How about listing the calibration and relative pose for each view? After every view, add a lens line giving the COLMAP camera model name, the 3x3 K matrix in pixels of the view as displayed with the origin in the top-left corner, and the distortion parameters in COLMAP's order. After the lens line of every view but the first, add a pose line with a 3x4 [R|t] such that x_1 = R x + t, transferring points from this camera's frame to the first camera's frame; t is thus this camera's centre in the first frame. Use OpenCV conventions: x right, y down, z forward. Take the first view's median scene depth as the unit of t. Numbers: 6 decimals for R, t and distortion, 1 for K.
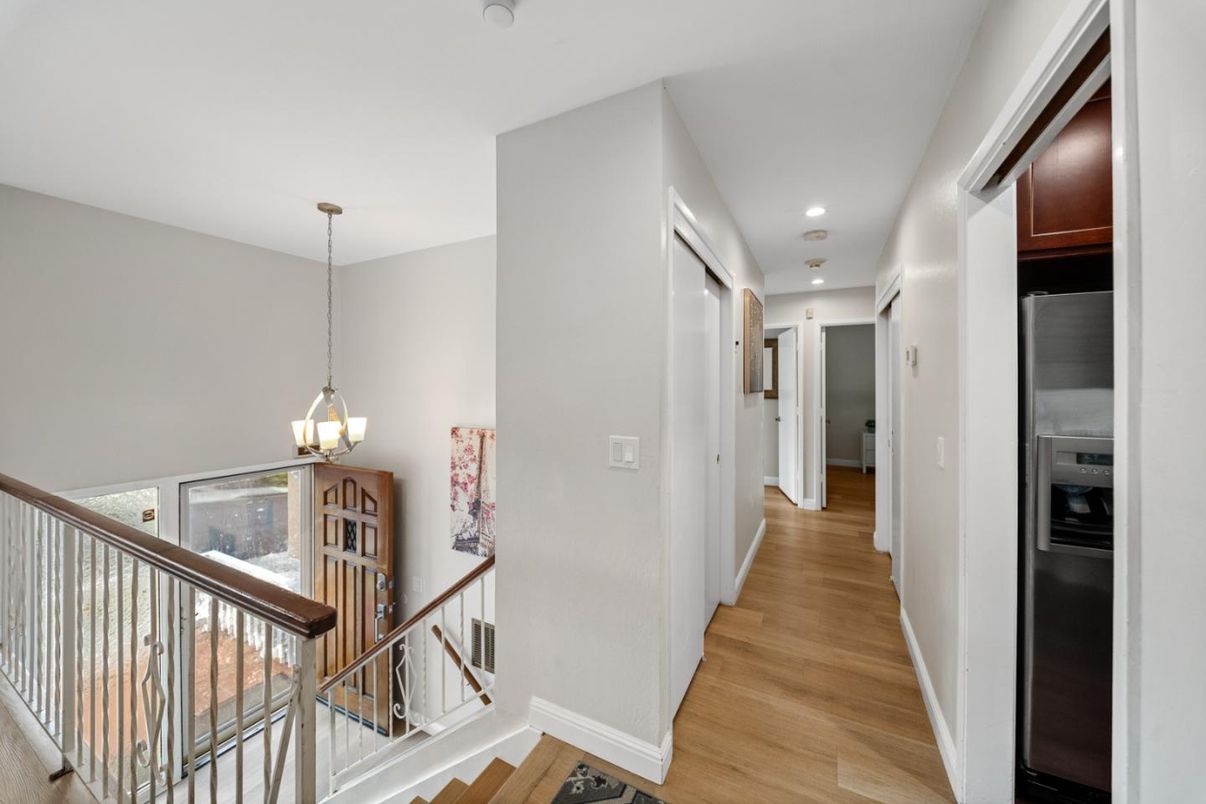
lens RADIAL K [[425.3, 0, 606.8], [0, 425.3, 383.0], [0, 0, 1]] dist [0.010268, -0.011803]
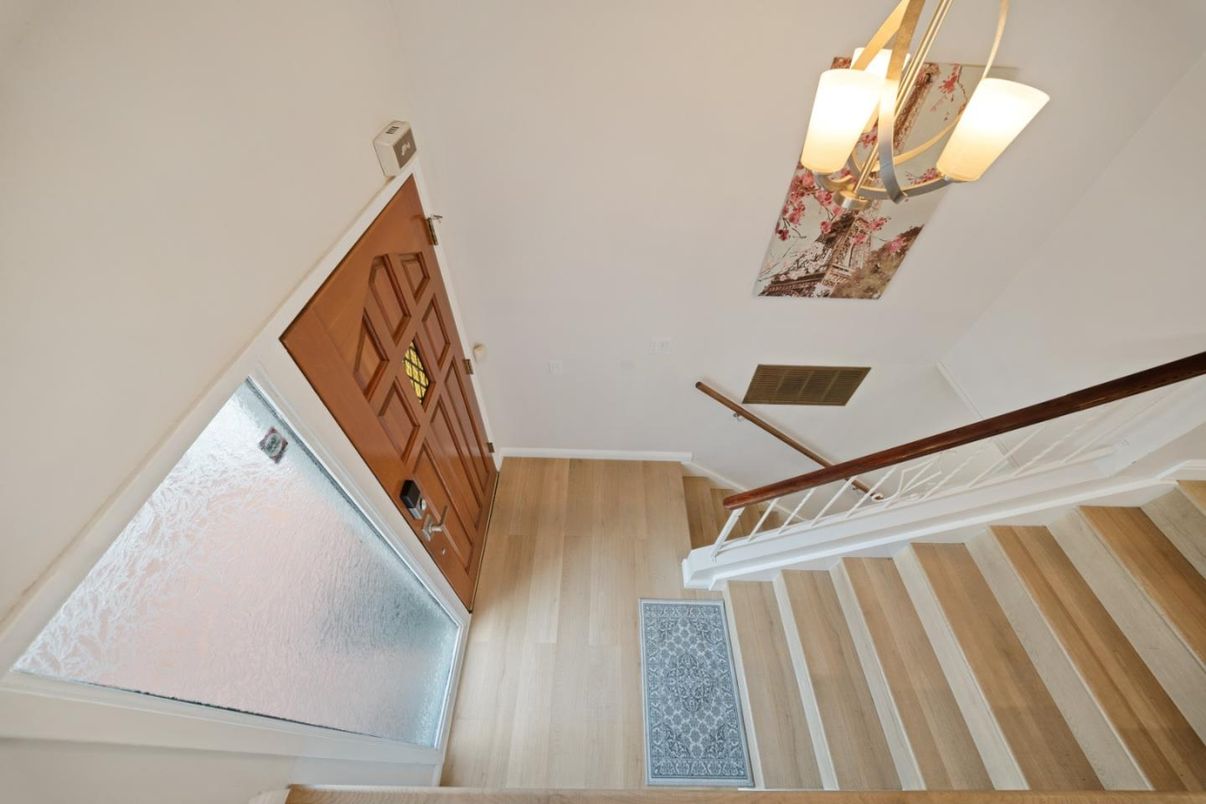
lens RADIAL K [[419.7, 0, 604.2], [0, 419.7, 399.8], [0, 0, 1]] dist [-0.000052, -0.006398]
pose [[0.895535, -0.314069, 0.315241, -0.856928], [-0.028582, 0.666363, 0.745079, 0.025951], [-0.444072, -0.676255, 0.587775, 0.643529]]
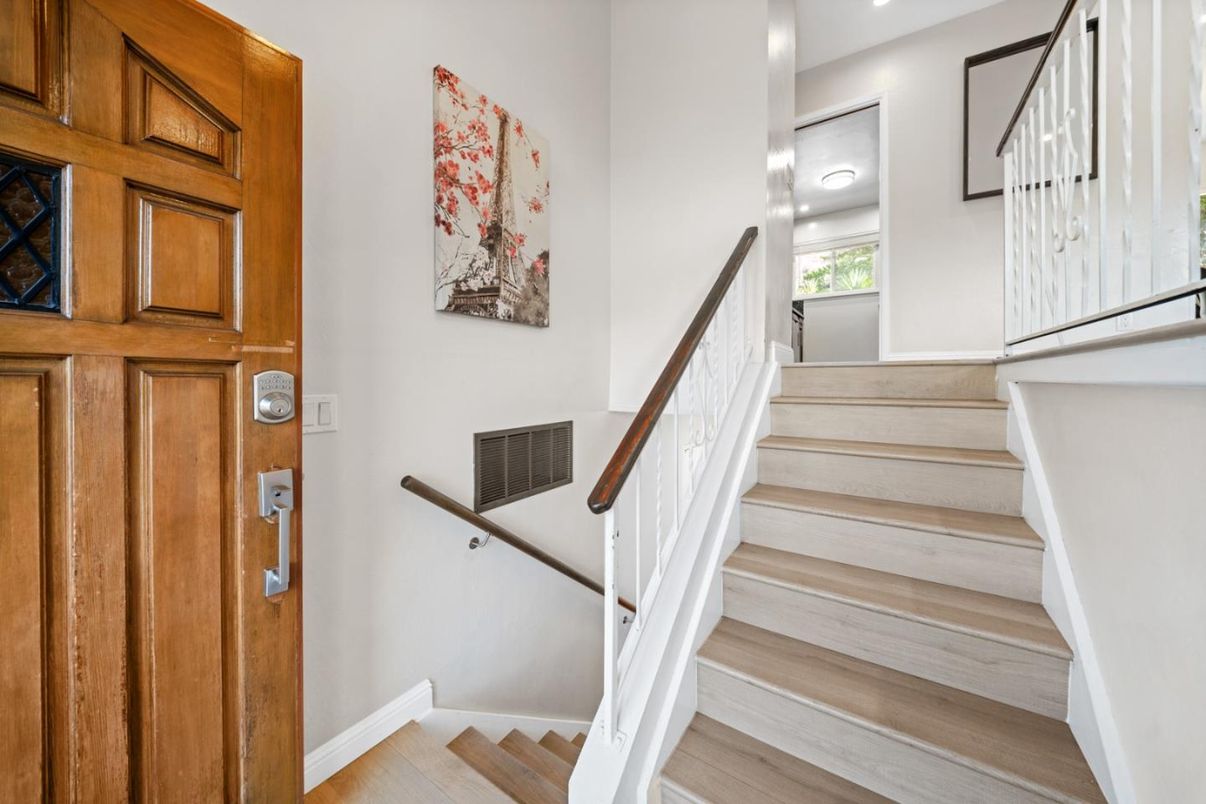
lens RADIAL K [[419.7, 0, 604.2], [0, 419.7, 399.8], [0, 0, 1]] dist [-0.000052, -0.006398]
pose [[0.129449, -0.037244, 0.990886, -0.873274], [0.003827, 0.999306, 0.037061, 0.498514], [-0.991579, -0.001006, 0.129502, 0.773236]]
